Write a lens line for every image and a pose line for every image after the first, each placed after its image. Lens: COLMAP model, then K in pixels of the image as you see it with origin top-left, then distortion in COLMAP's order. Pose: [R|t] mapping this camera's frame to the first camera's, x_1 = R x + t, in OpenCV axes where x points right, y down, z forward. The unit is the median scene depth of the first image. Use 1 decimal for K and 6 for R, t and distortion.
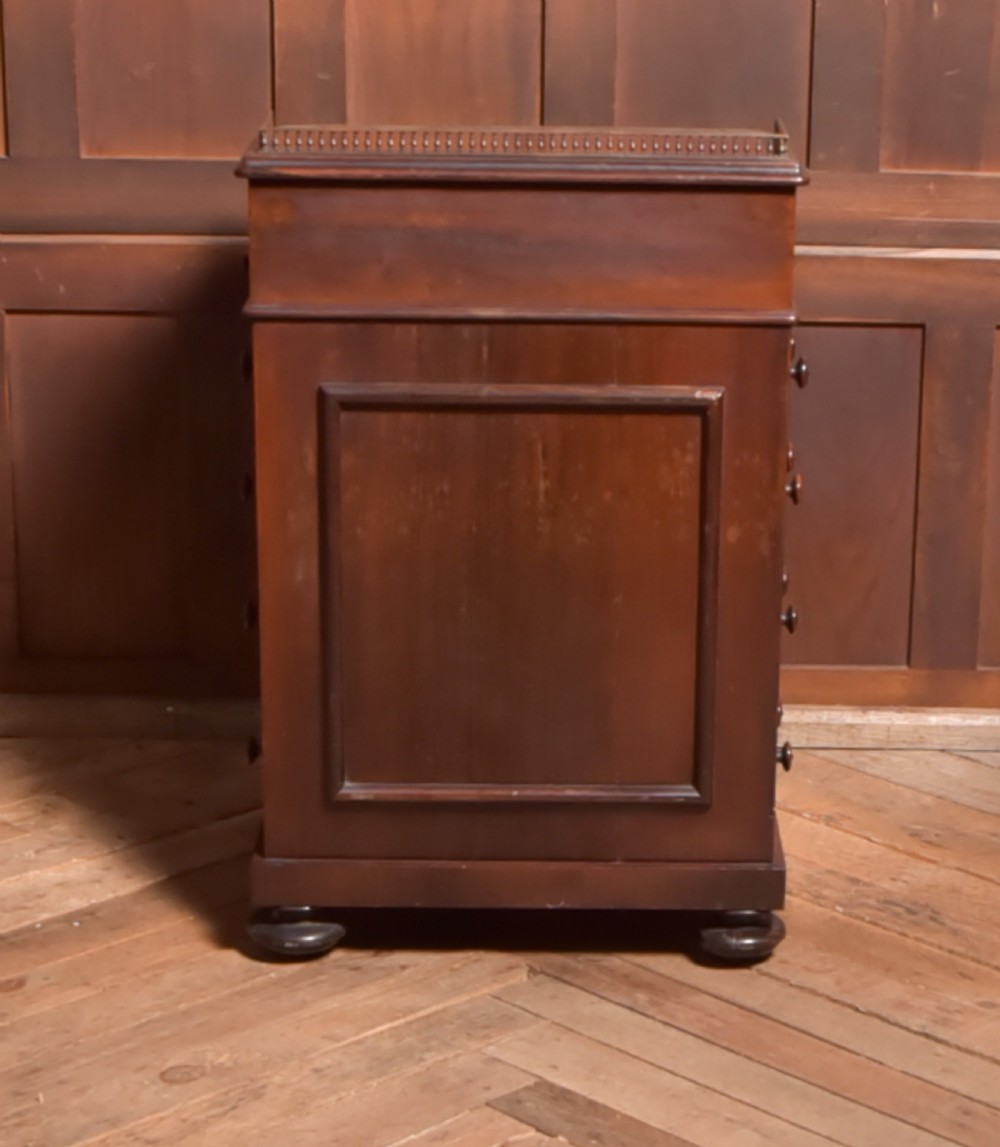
lens RADIAL K [[3218.6, 0, 629.3], [0, 3218.6, 800.3], [0, 0, 1]] dist [-0.115604, 0.340692]
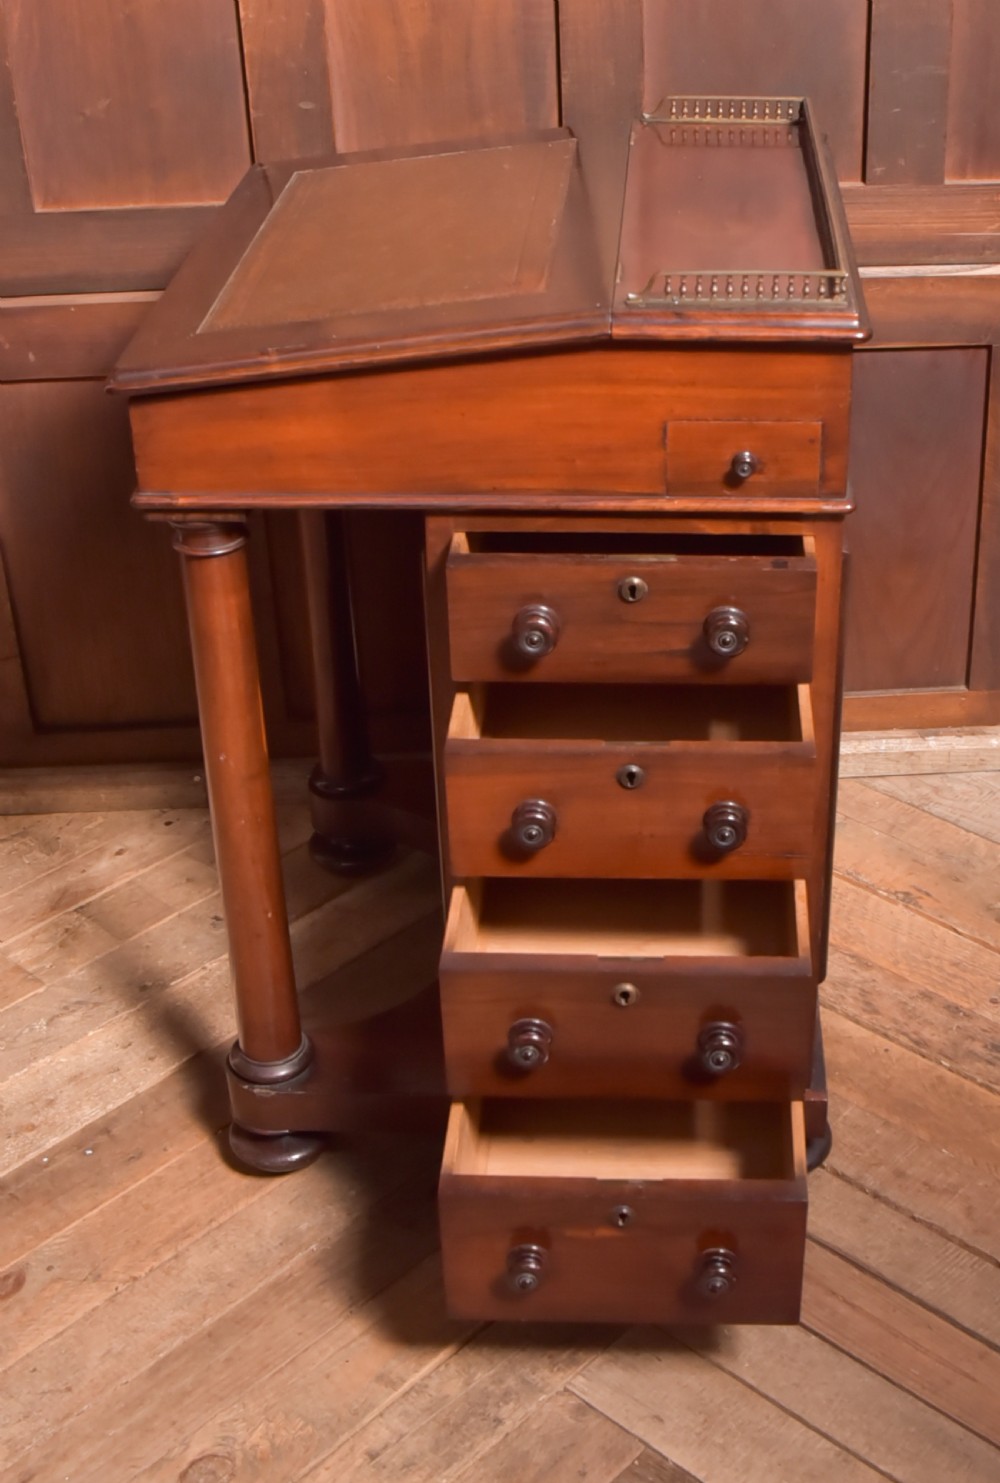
lens RADIAL K [[2037.5, 0, 664.7], [0, 2037.5, 687.1], [0, 0, 1]] dist [-0.116003, 0.117633]
pose [[0.998266, -0.050439, 0.030340, -0.024623], [0.044677, 0.984882, 0.167367, -0.166534], [-0.038323, -0.165721, 0.985428, 0.458194]]
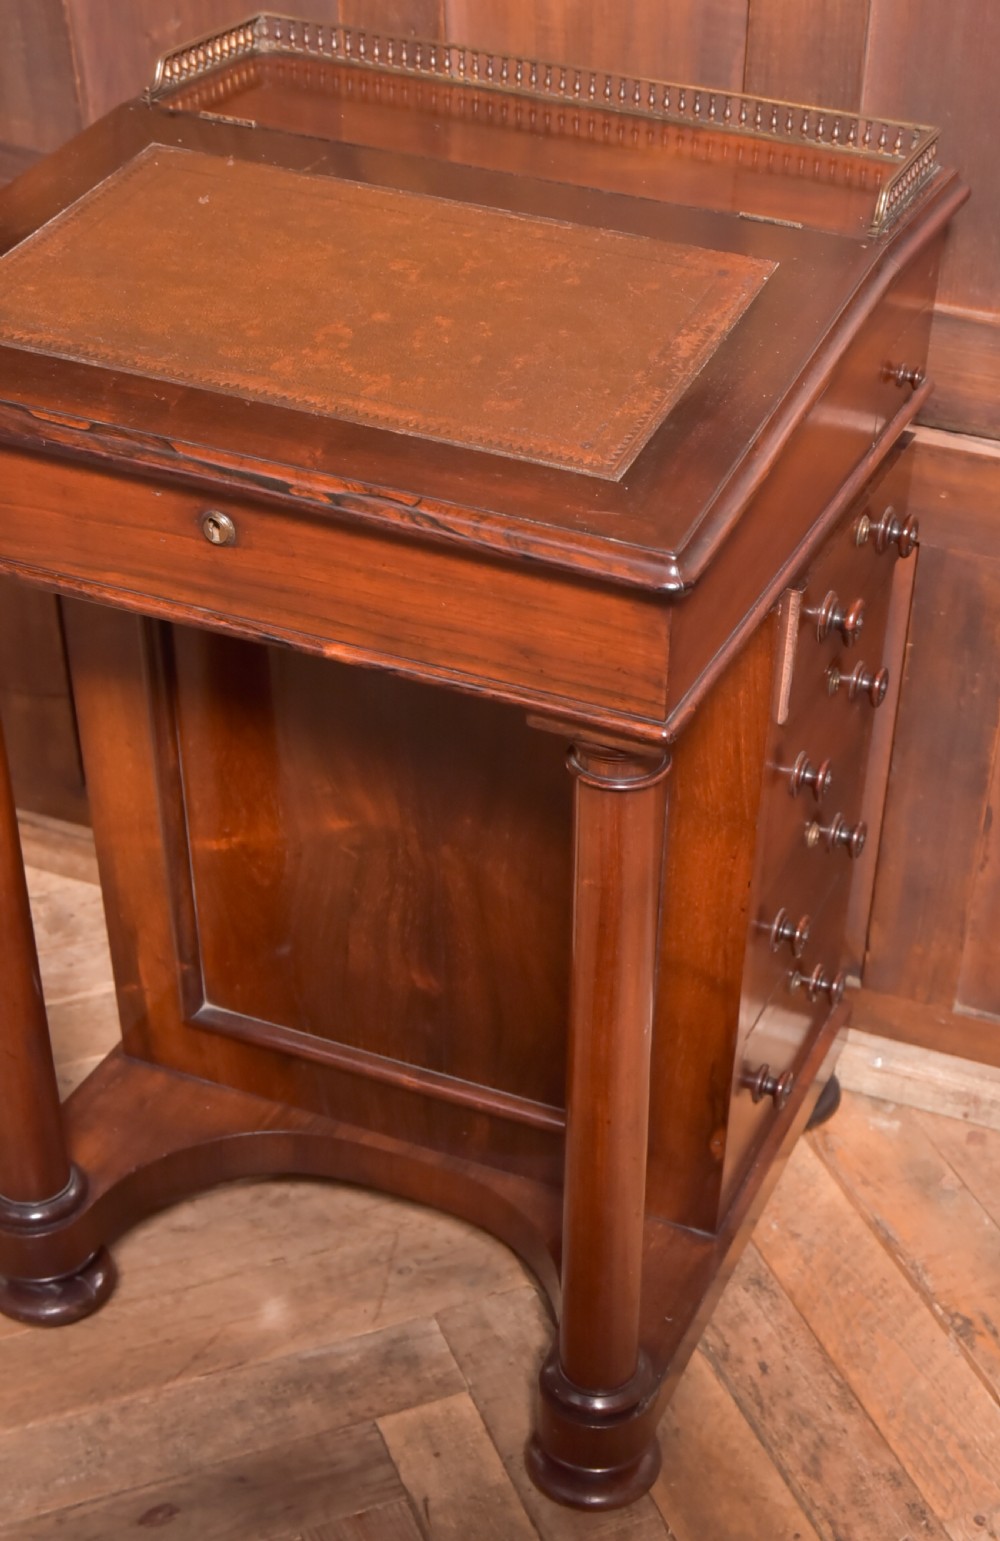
lens RADIAL K [[2118.8, 0, 663.7], [0, 2118.8, 1024.3], [0, 0, 1]] dist [-0.032711, 0.114063]
pose [[0.929352, 0.249111, -0.272486, 0.116761], [-0.153976, 0.932328, 0.327193, -0.206887], [0.335554, -0.262121, 0.904818, 0.619720]]
